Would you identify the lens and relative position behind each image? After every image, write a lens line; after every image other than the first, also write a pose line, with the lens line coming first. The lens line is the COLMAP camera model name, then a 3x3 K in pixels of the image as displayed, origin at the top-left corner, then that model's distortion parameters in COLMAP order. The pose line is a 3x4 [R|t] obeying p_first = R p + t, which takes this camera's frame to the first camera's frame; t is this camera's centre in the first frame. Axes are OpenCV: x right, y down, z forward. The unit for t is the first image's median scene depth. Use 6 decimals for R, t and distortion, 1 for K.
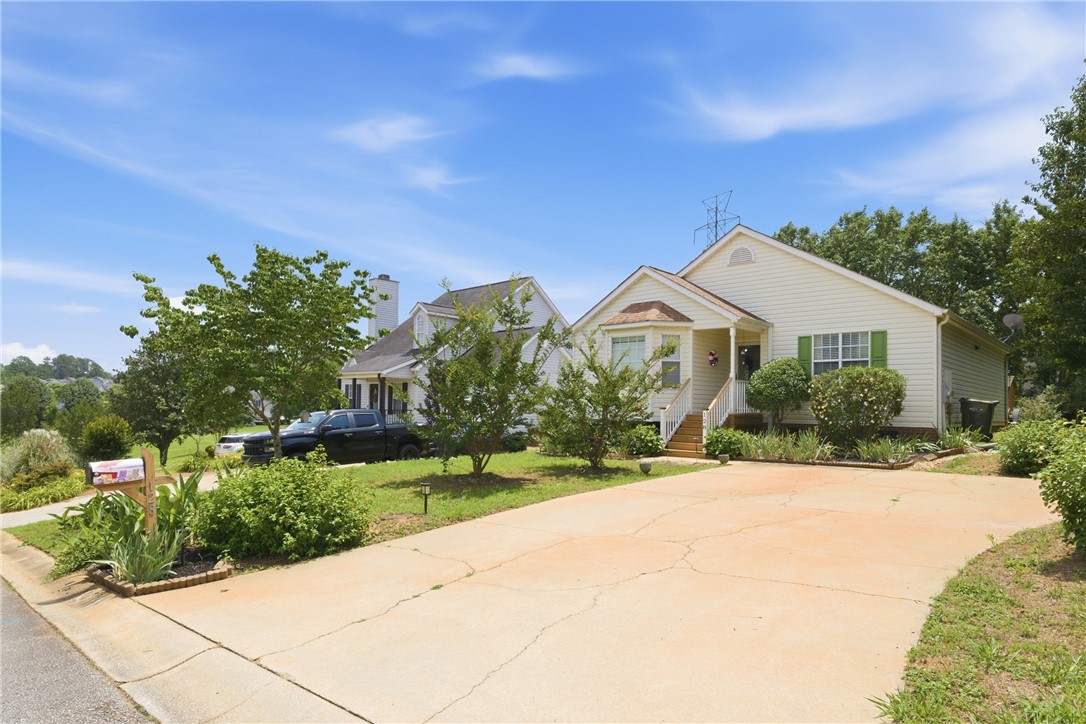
lens RADIAL K [[624.8, 0, 538.4], [0, 624.8, 389.1], [0, 0, 1]] dist [-0.004143, 0.002961]
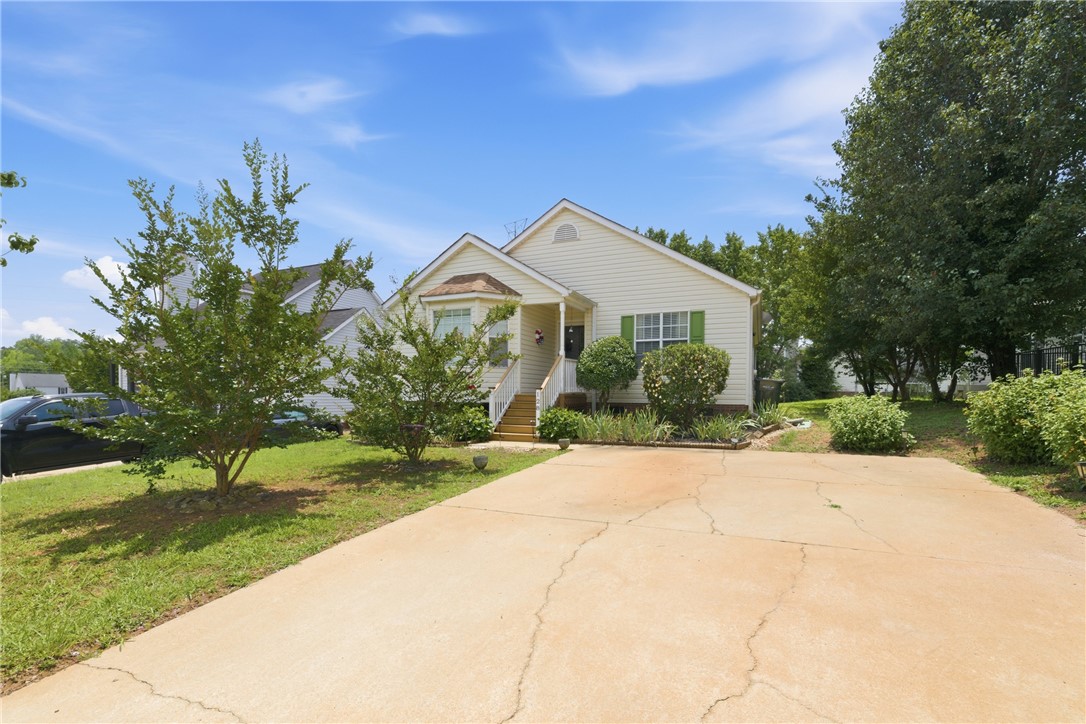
lens RADIAL K [[468.9, 0, 529.6], [0, 468.9, 409.7], [0, 0, 1]] dist [0.000560, 0.000297]
pose [[0.949466, -0.021225, 0.313150, 0.039416], [0.000254, 0.997763, 0.066855, 0.017331], [-0.313868, -0.063397, 0.947348, 0.352167]]
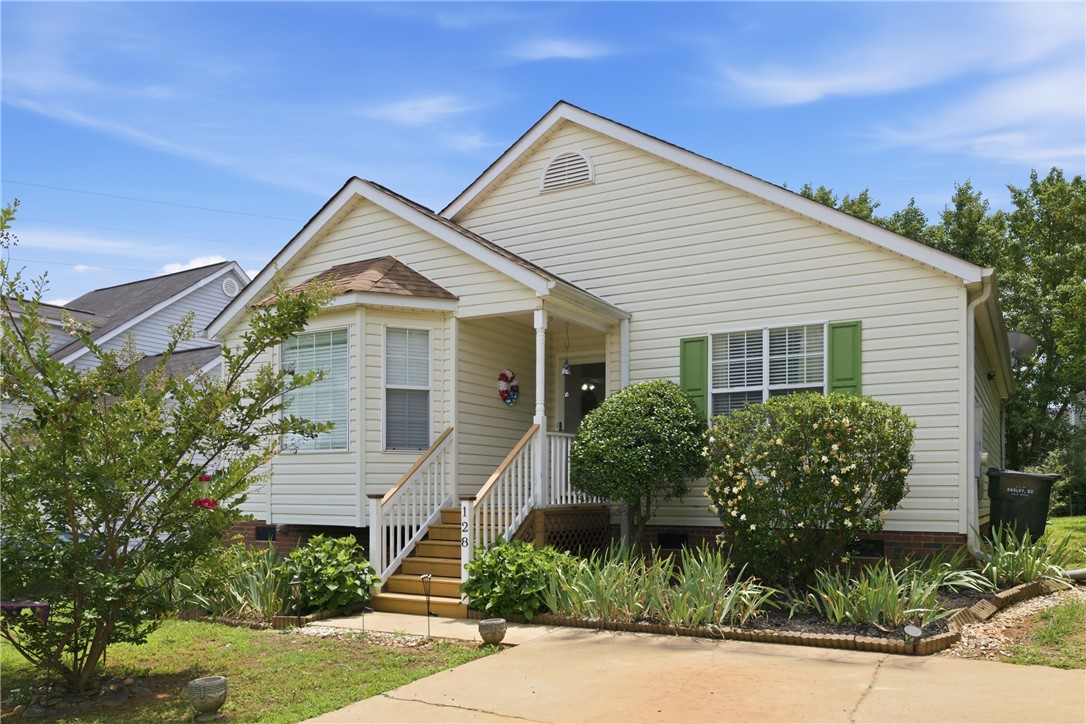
lens RADIAL K [[785.3, 0, 537.1], [0, 785.3, 491.0], [0, 0, 1]] dist [0.000593, 0.001643]
pose [[0.978218, -0.012099, 0.207229, 0.205409], [0.006208, 0.999559, 0.029054, 0.012948], [-0.207489, -0.027135, 0.977861, 0.486025]]
